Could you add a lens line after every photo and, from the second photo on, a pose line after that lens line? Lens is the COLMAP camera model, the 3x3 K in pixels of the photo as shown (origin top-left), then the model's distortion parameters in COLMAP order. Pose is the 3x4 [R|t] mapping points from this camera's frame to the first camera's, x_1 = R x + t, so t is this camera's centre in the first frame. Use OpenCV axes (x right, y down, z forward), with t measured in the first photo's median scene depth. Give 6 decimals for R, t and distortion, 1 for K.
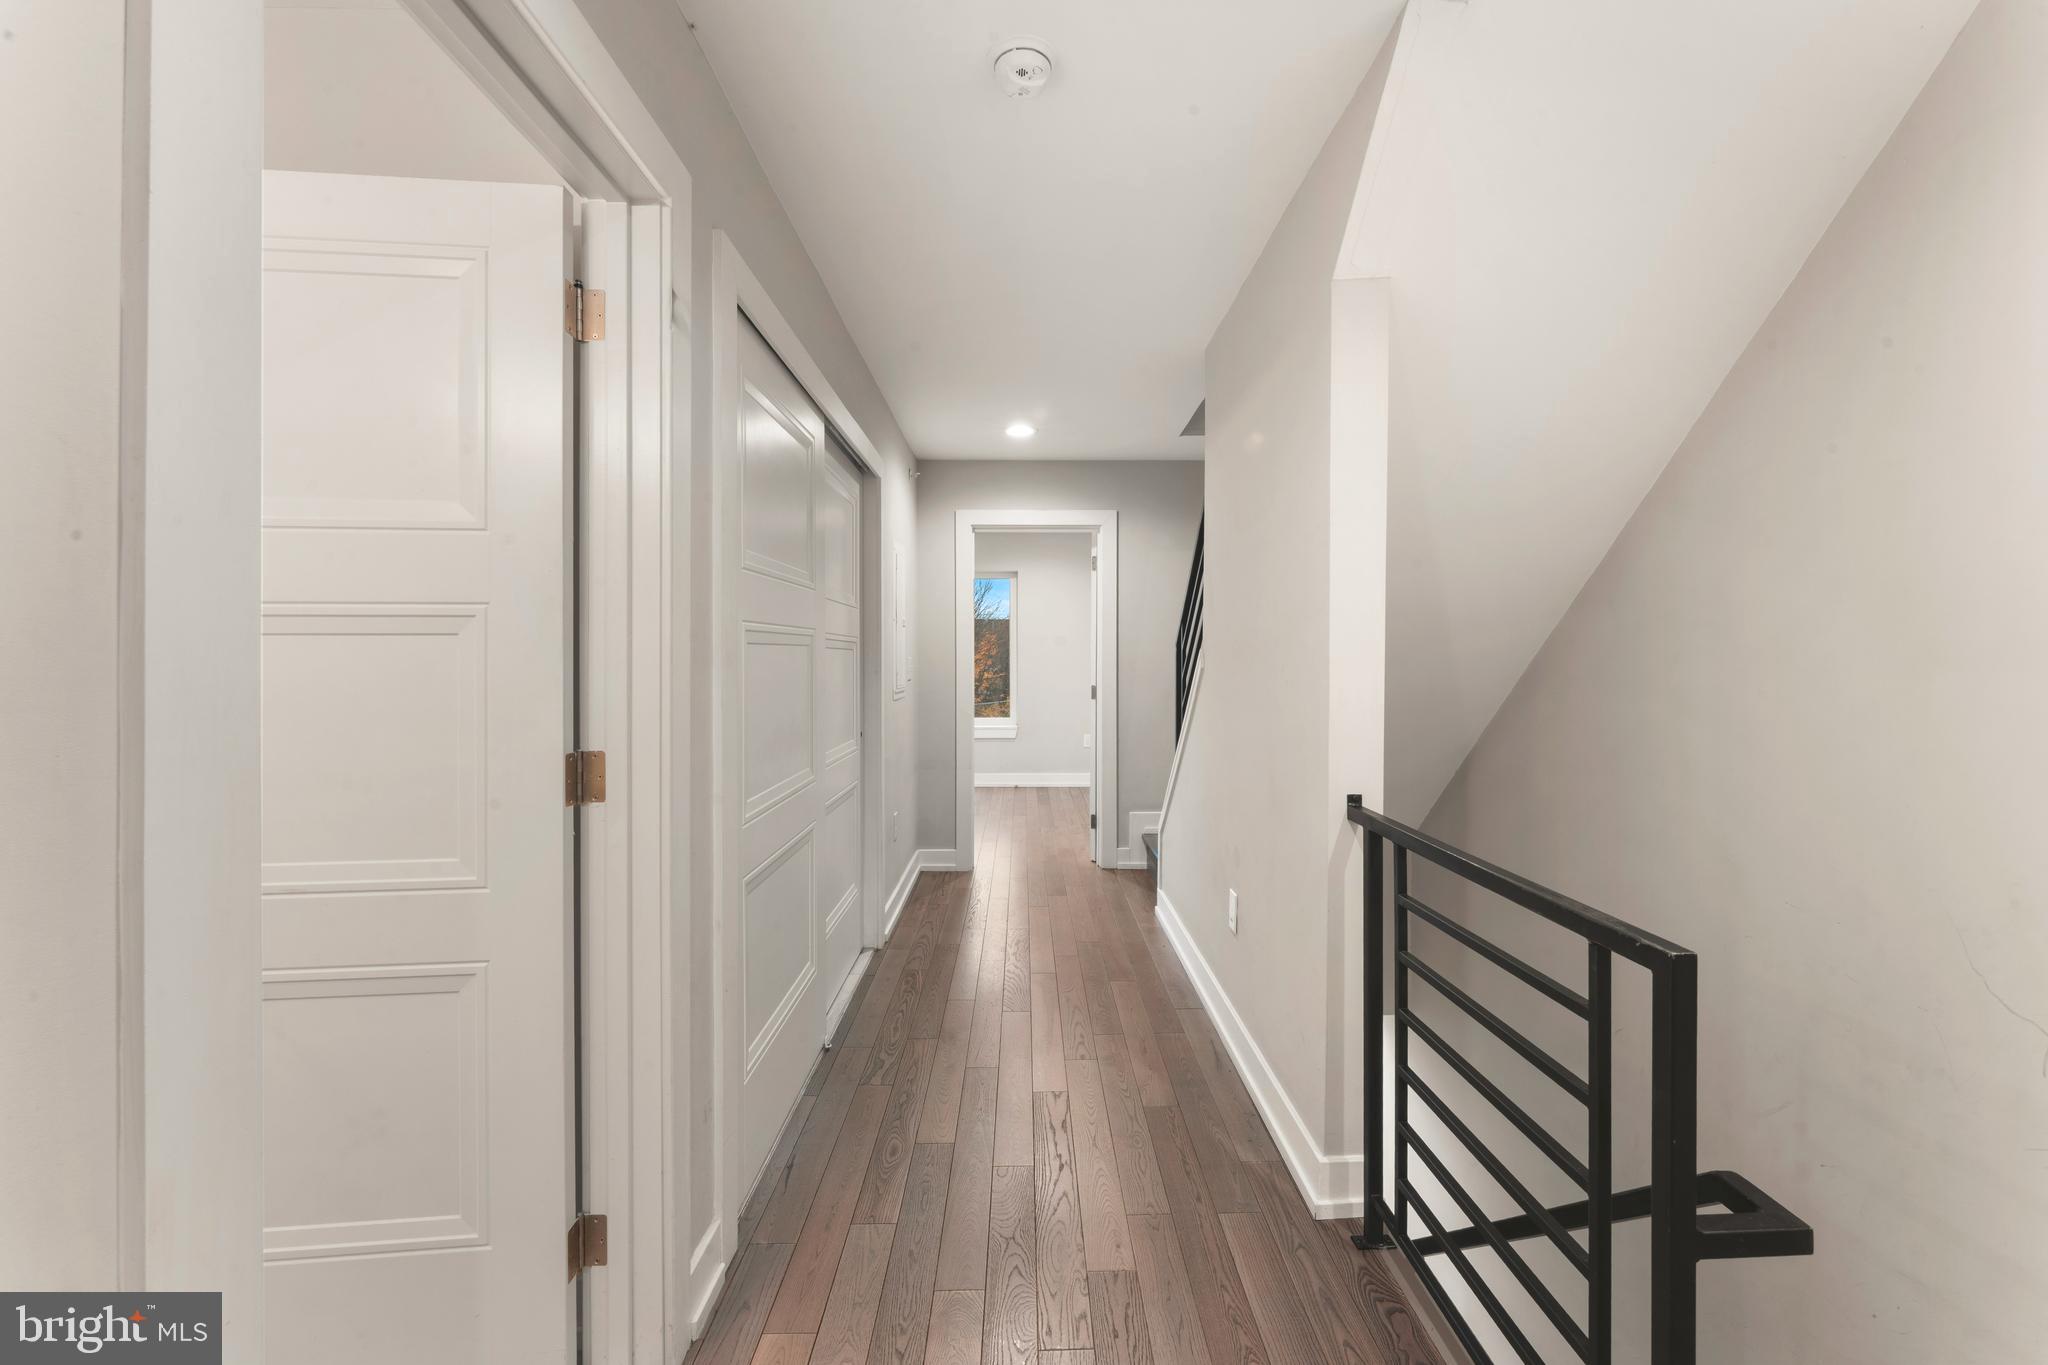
lens RADIAL K [[816.6, 0, 1029.8], [0, 816.6, 675.4], [0, 0, 1]] dist [-0.000234, -0.000353]
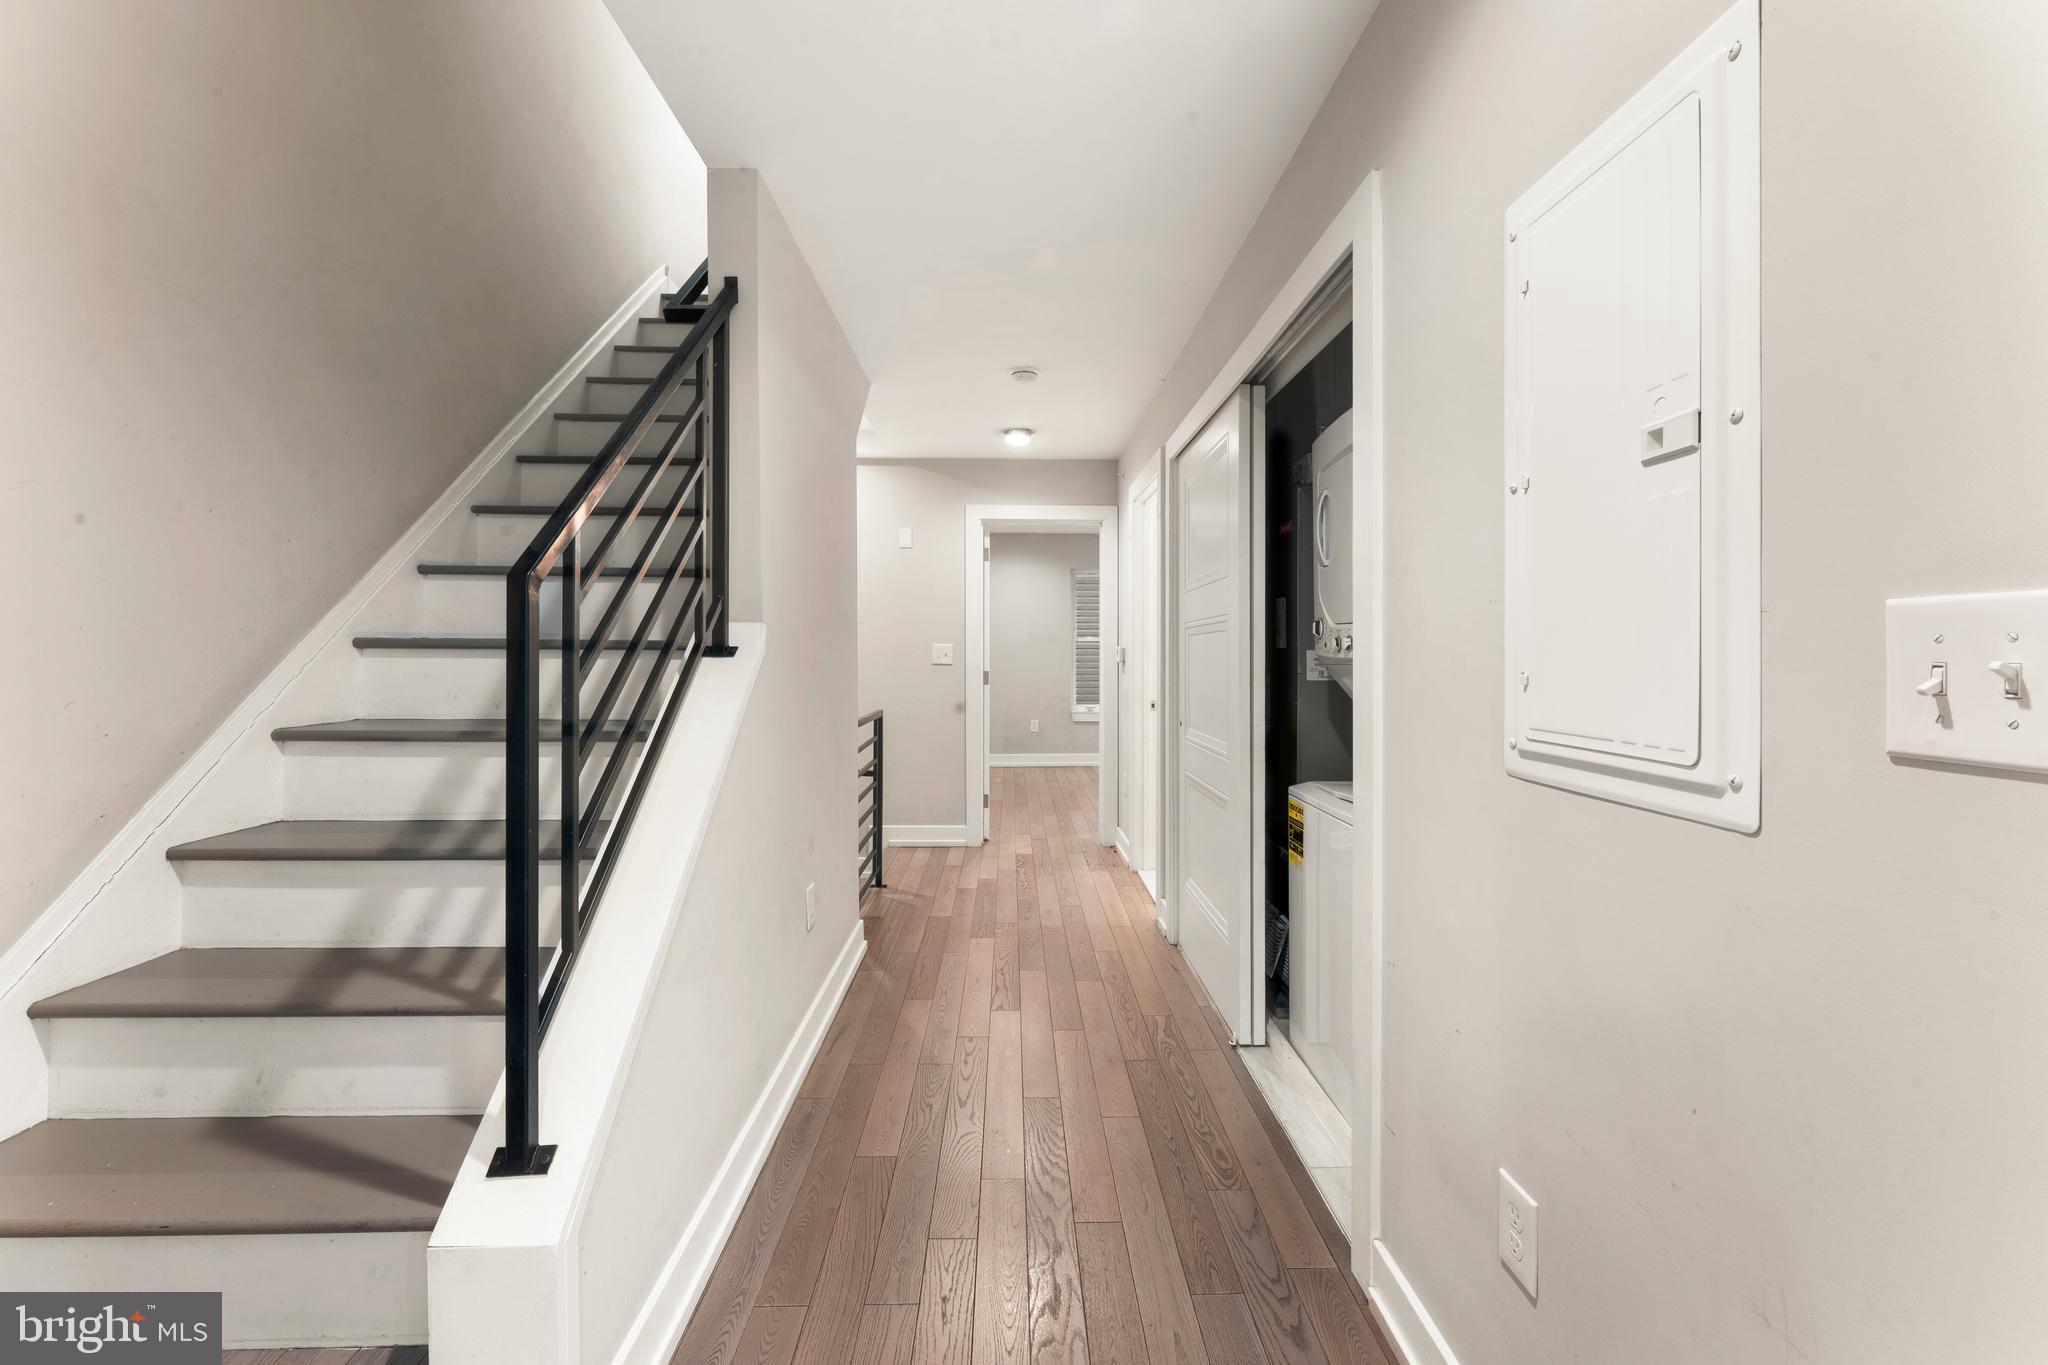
lens RADIAL K [[816.6, 0, 1029.8], [0, 816.6, 675.4], [0, 0, 1]] dist [-0.000234, -0.000353]
pose [[-0.999870, -0.000337, -0.016118, 0.008742], [-0.001041, 0.999044, 0.043707, -0.022847], [0.016088, 0.043718, -0.998914, 2.028767]]
